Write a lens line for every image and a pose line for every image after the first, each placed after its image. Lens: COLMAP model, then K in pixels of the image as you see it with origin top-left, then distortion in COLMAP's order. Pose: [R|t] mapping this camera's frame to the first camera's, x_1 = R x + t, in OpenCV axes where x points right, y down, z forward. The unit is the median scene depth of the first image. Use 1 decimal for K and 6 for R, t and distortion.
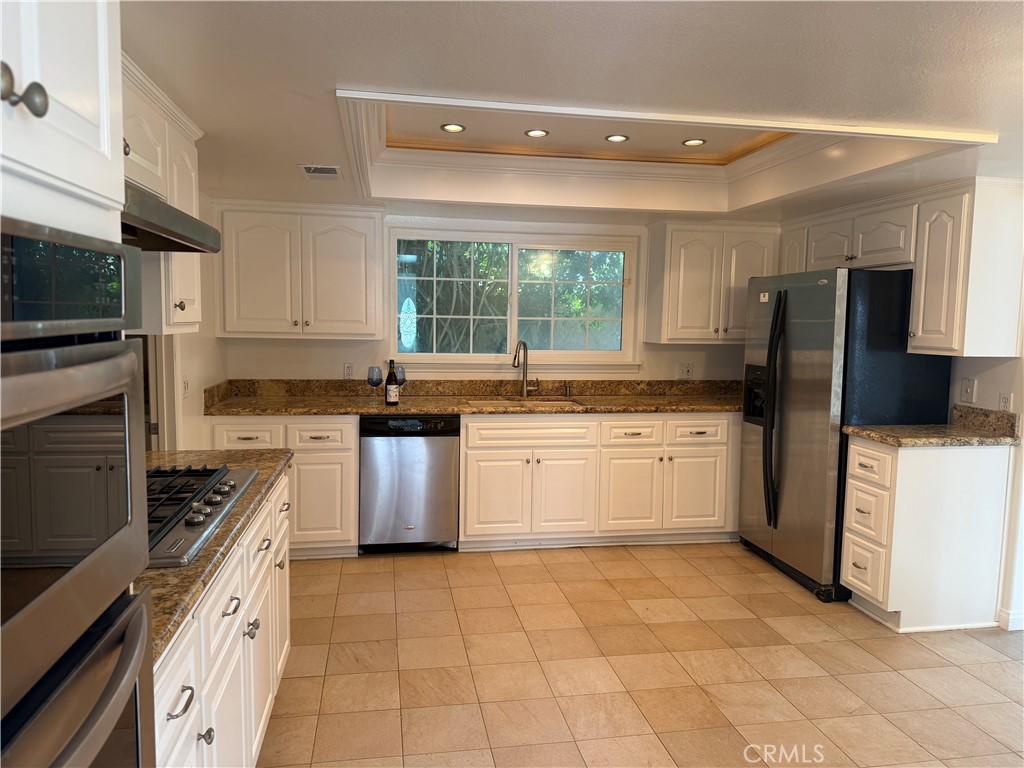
lens RADIAL K [[718.3, 0, 511.4], [0, 718.3, 382.3], [0, 0, 1]] dist [0.071208, -0.094805]
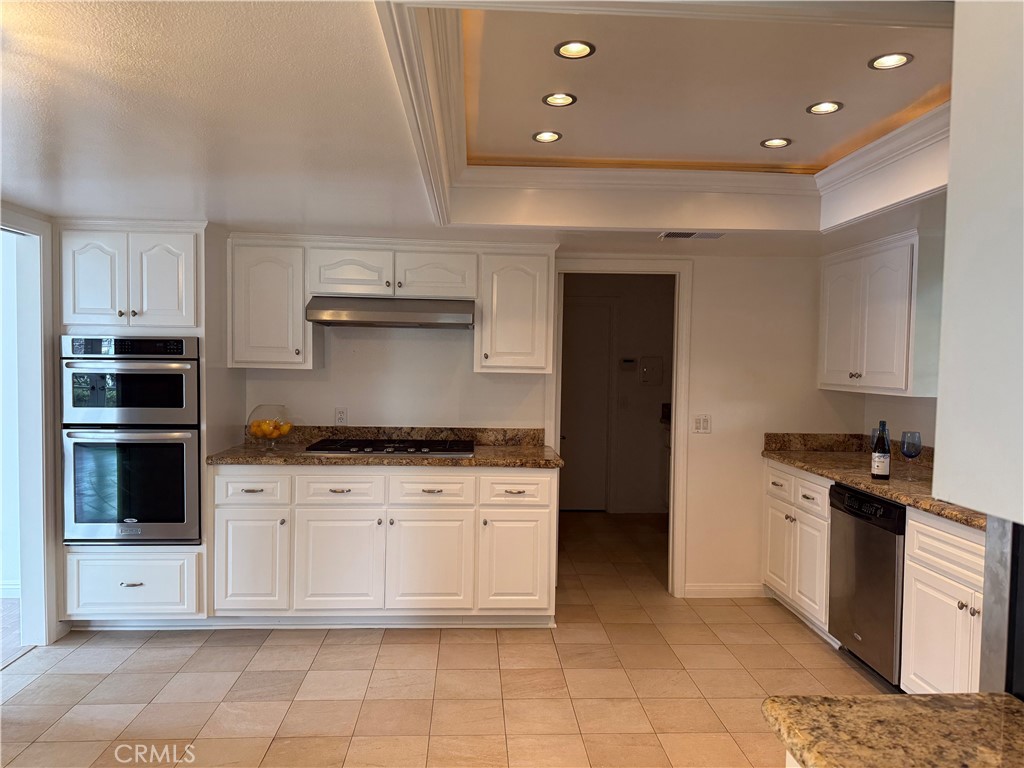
lens RADIAL K [[718.3, 0, 512.3], [0, 718.3, 385.7], [0, 0, 1]] dist [0.071208, -0.094805]
pose [[-0.122101, 0.015353, -0.992399, 0.729767], [-0.108334, 0.993700, 0.028702, -0.053022], [0.986588, 0.111015, -0.119668, 0.747078]]
